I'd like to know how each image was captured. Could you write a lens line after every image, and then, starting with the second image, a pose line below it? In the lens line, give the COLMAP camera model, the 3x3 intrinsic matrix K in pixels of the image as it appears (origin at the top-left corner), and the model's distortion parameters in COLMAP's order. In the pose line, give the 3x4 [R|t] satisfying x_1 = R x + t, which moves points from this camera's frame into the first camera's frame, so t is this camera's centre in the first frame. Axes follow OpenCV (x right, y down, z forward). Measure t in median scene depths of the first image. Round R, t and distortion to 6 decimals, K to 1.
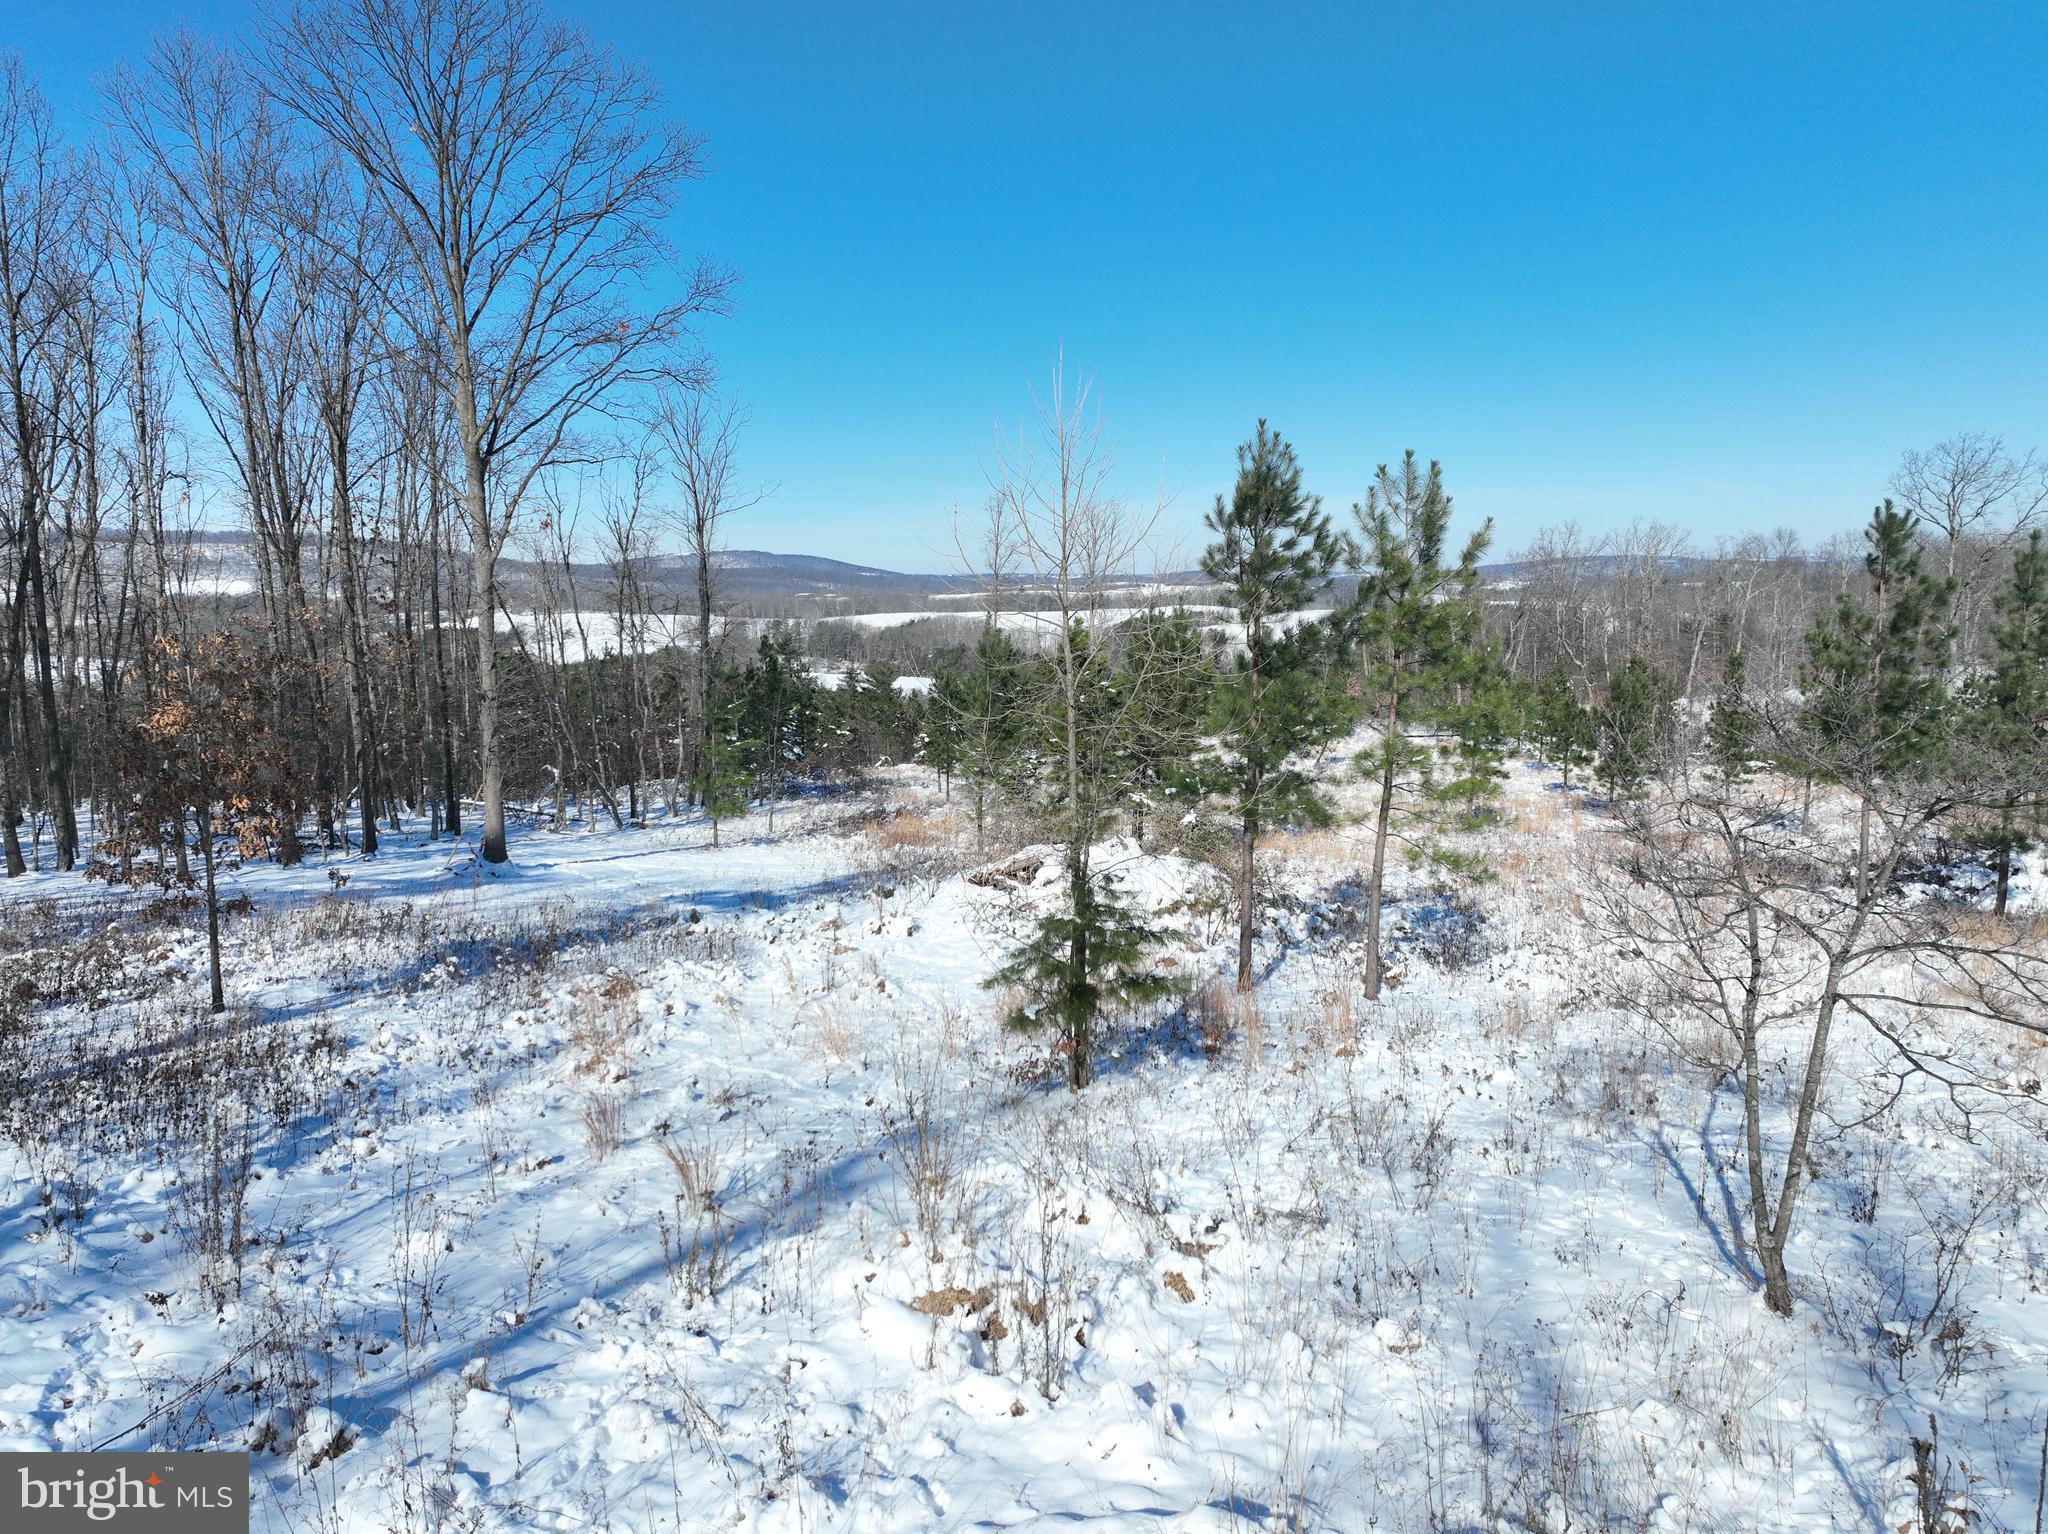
lens RADIAL K [[1437.2, 0, 1030.3], [0, 1437.2, 764.7], [0, 0, 1]] dist [0.004396, 0.010160]
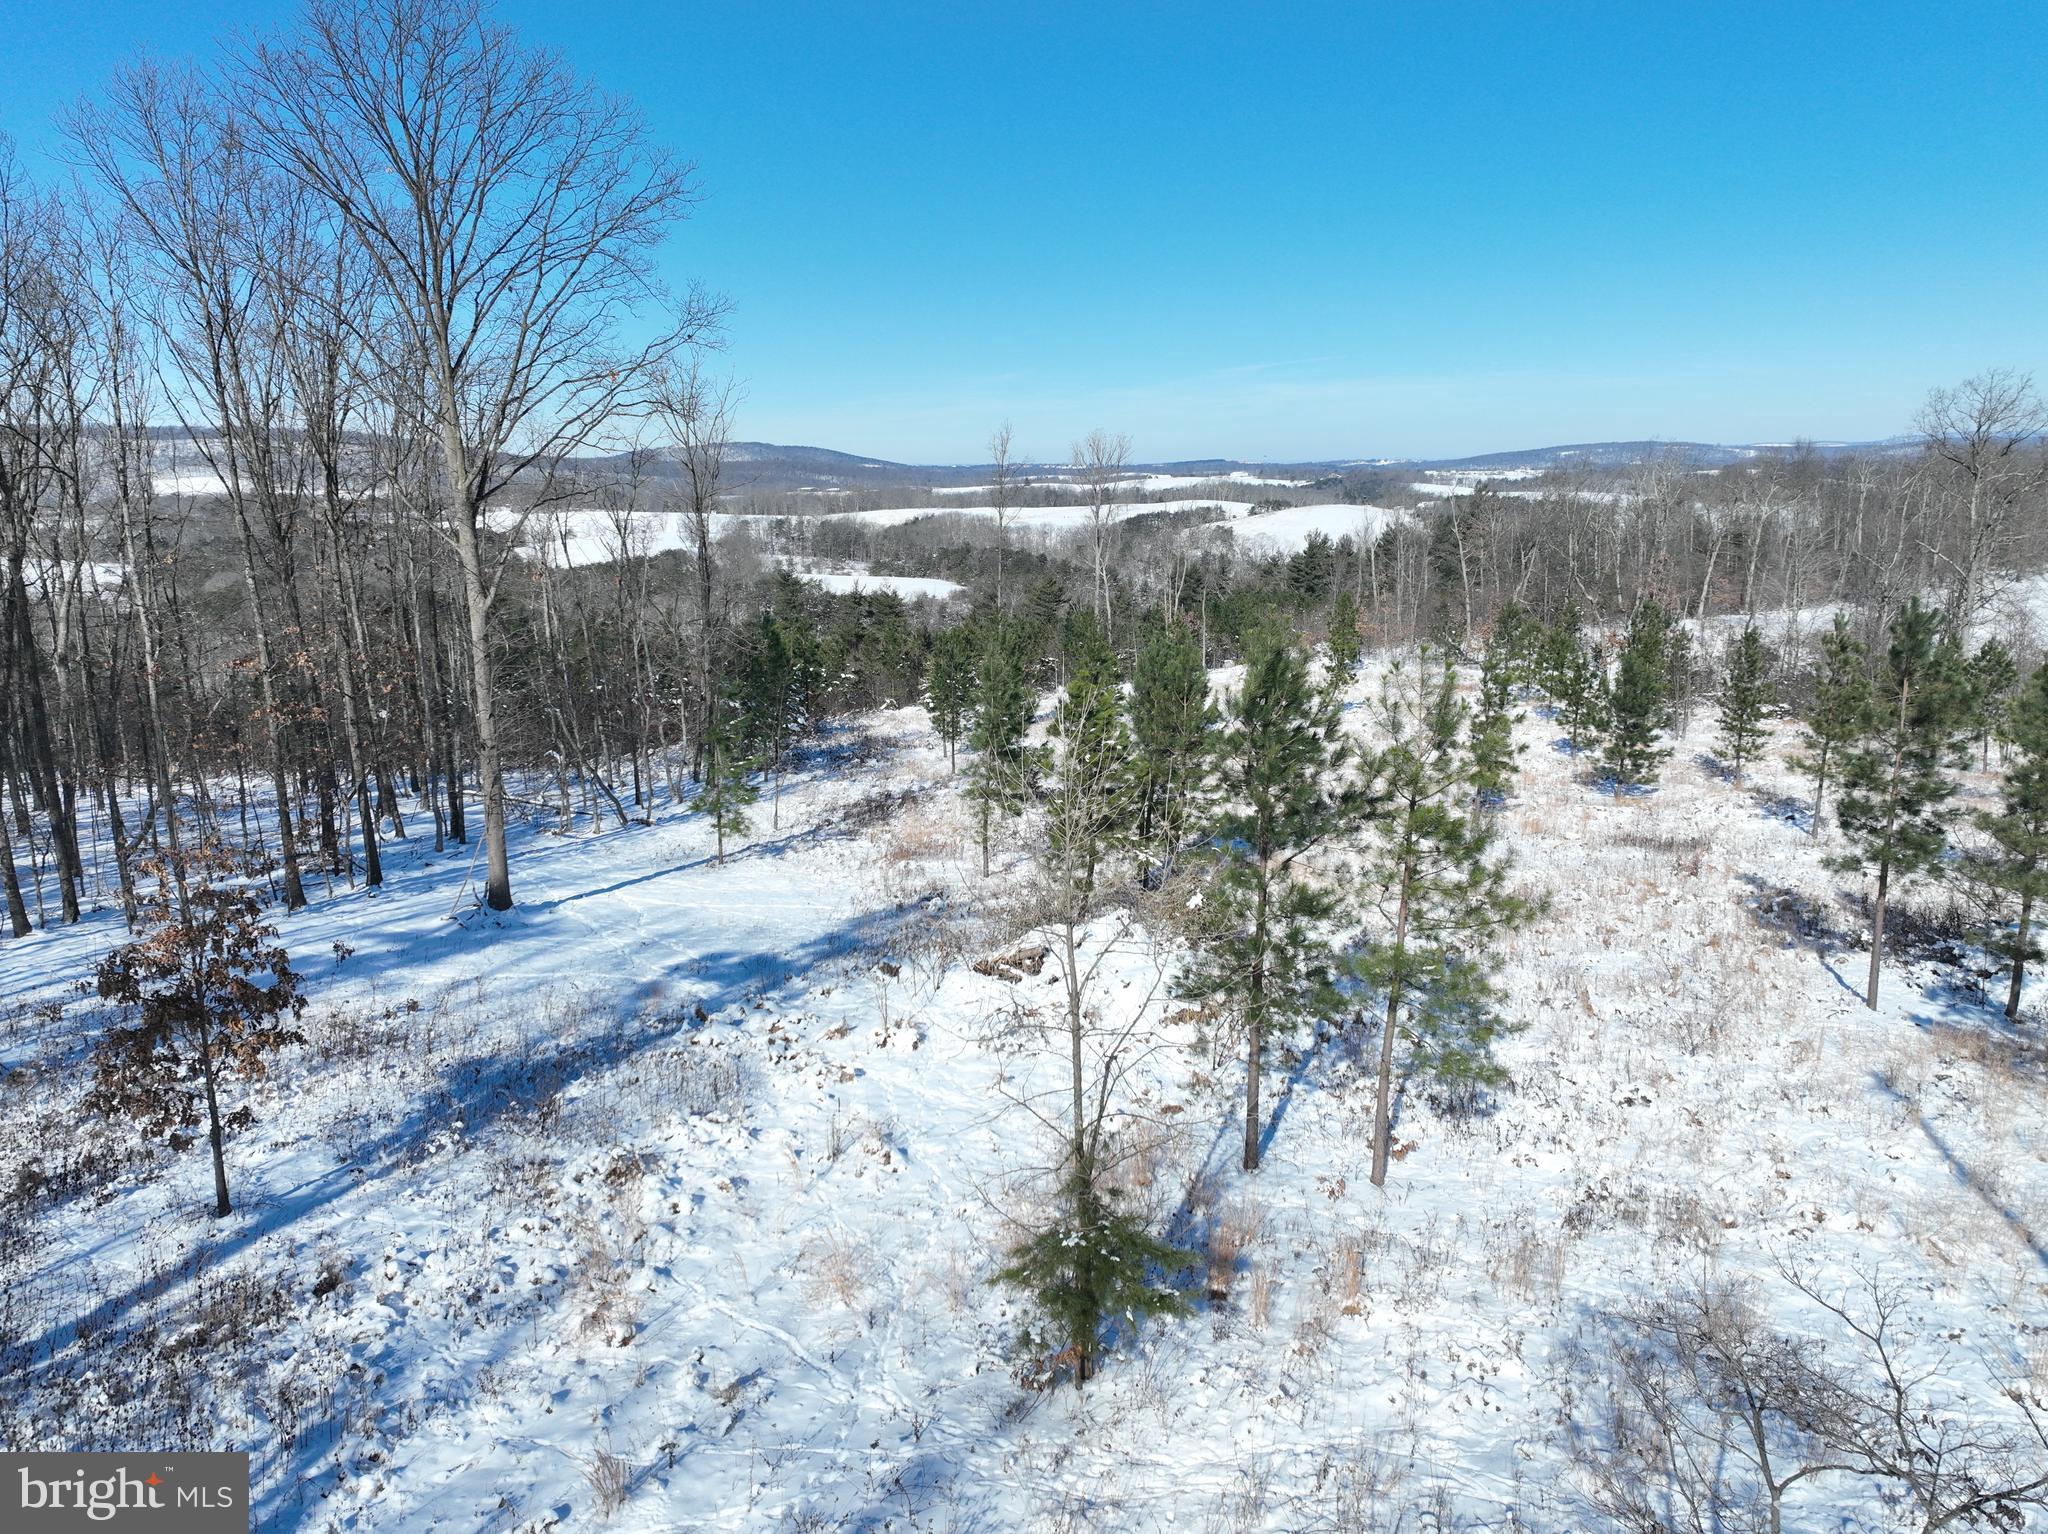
lens RADIAL K [[1437.2, 0, 1030.6], [0, 1437.2, 766.1], [0, 0, 1]] dist [0.004396, 0.010160]
pose [[0.999979, -0.004882, -0.004351, 0.000992], [0.005197, 0.997120, 0.075667, -0.101312], [0.003969, -0.075688, 0.997124, 0.013255]]
